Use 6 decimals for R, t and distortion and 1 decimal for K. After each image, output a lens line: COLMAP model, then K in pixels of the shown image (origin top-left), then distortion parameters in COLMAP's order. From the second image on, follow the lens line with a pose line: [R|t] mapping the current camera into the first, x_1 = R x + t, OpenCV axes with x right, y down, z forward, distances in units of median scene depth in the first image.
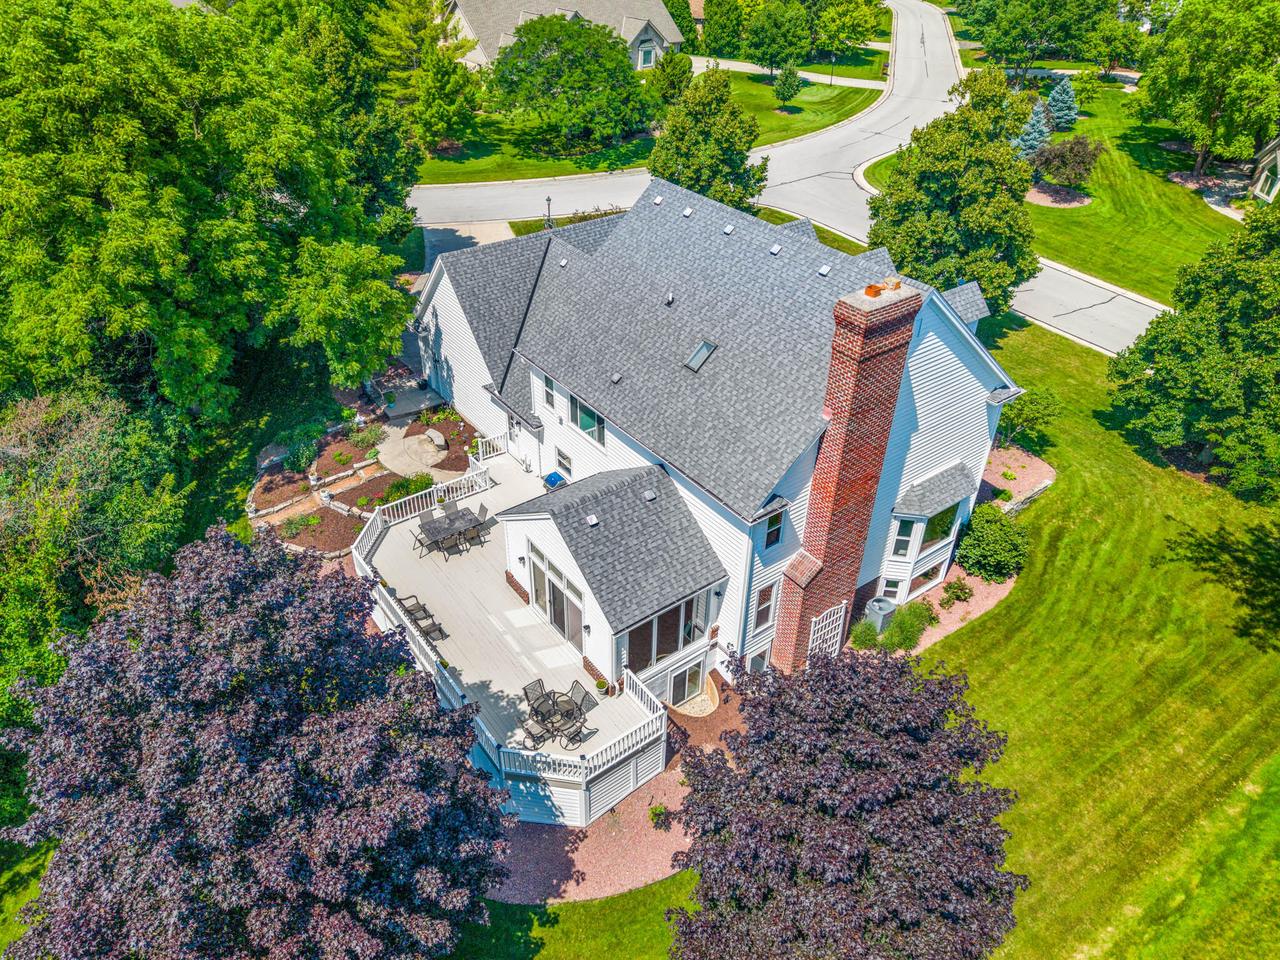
lens RADIAL K [[874.4, 0, 629.3], [0, 874.4, 474.8], [0, 0, 1]] dist [0.036739, -0.028916]
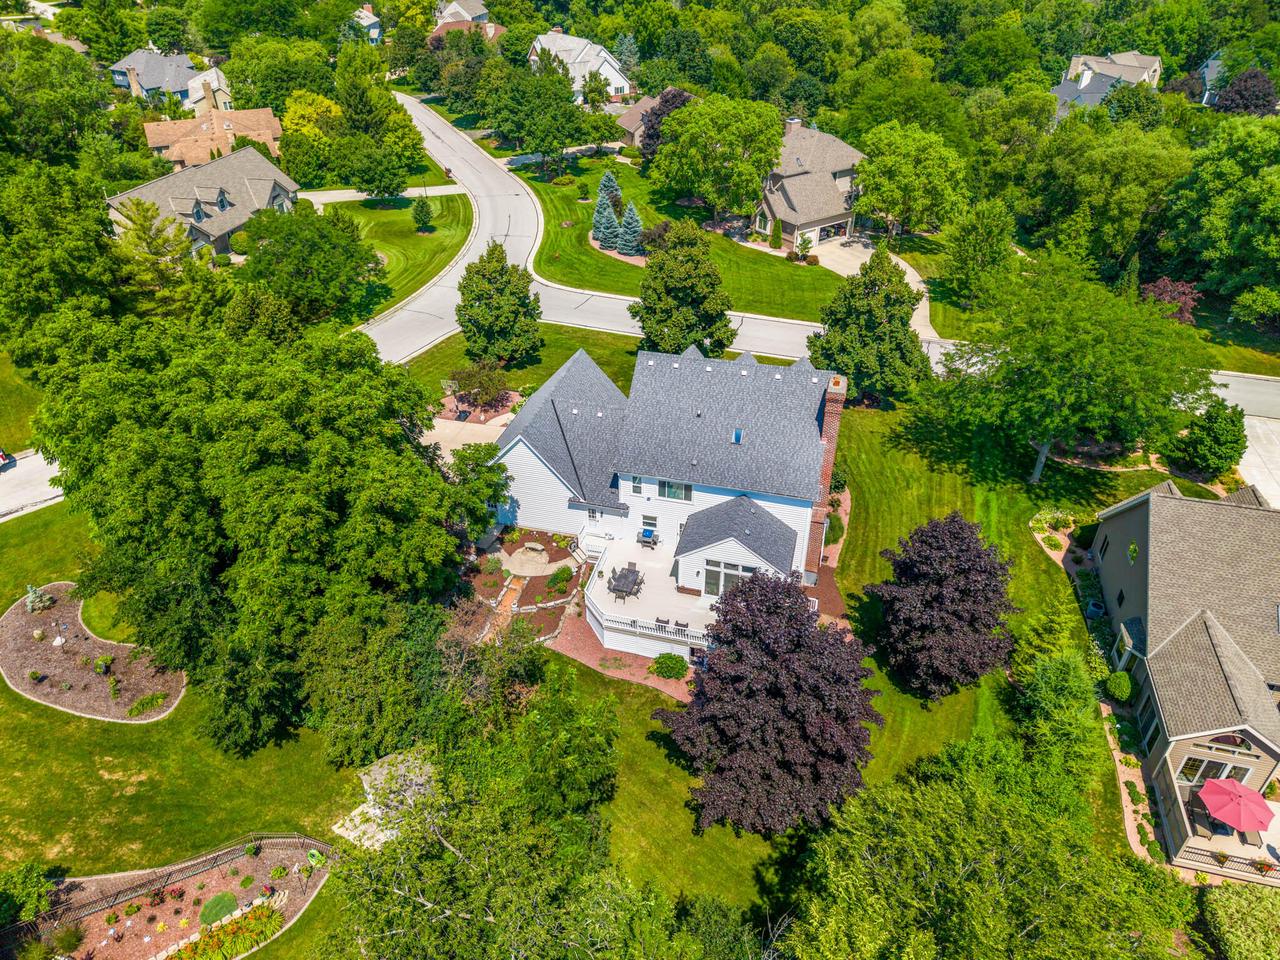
lens RADIAL K [[874.4, 0, 629.3], [0, 874.4, 474.8], [0, 0, 1]] dist [0.036739, -0.028916]
pose [[0.783711, -0.362174, 0.504607, -0.869866], [0.371222, 0.924462, 0.086971, -0.243680], [-0.497988, 0.119161, 0.858958, -0.418633]]
